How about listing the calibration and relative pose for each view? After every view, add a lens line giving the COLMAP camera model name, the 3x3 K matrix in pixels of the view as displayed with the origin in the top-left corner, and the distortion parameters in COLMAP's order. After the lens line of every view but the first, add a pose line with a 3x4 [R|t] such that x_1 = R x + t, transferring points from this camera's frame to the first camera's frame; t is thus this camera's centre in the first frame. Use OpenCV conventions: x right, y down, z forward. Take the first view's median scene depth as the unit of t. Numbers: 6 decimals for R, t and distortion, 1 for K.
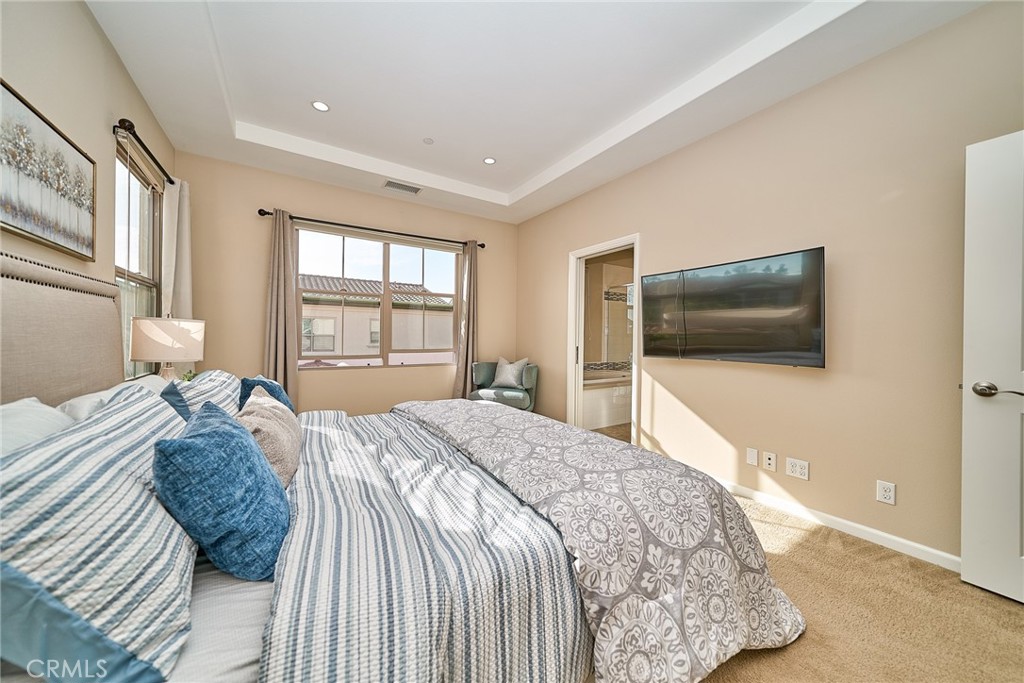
lens RADIAL K [[345.4, 0, 513.8], [0, 345.4, 338.3], [0, 0, 1]] dist [-0.002641, 0.000120]
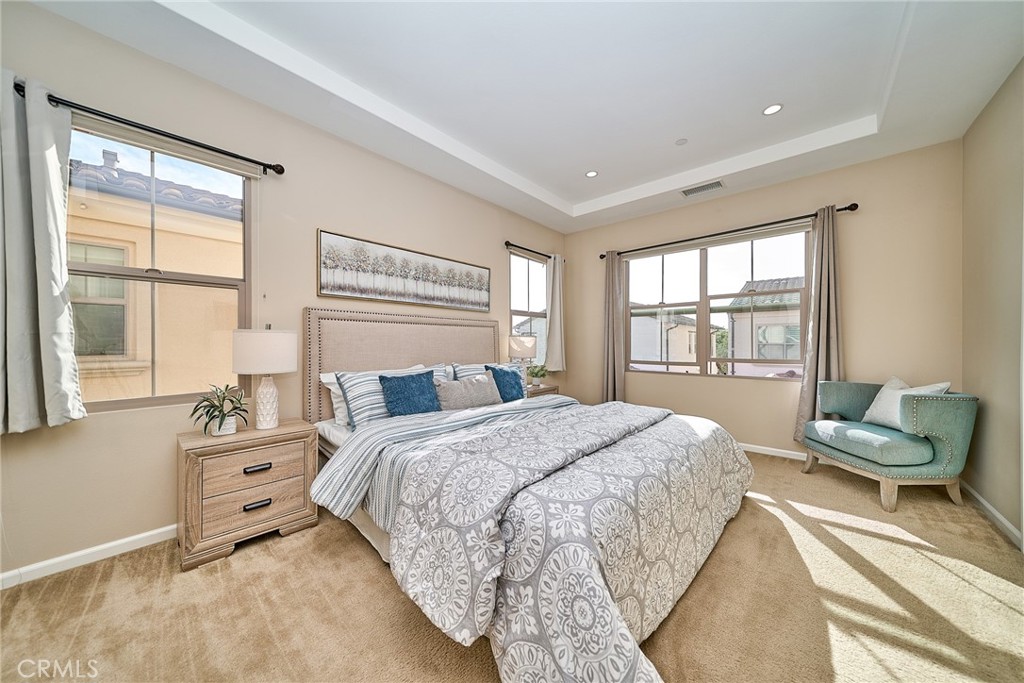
lens RADIAL K [[345.4, 0, 514.7], [0, 345.4, 342.9], [0, 0, 1]] dist [-0.002641, 0.000120]
pose [[0.280769, -0.011543, -0.959706, 0.469289], [-0.000623, 0.999925, -0.012209, 0.003819], [0.959775, 0.004026, 0.280741, 0.242206]]
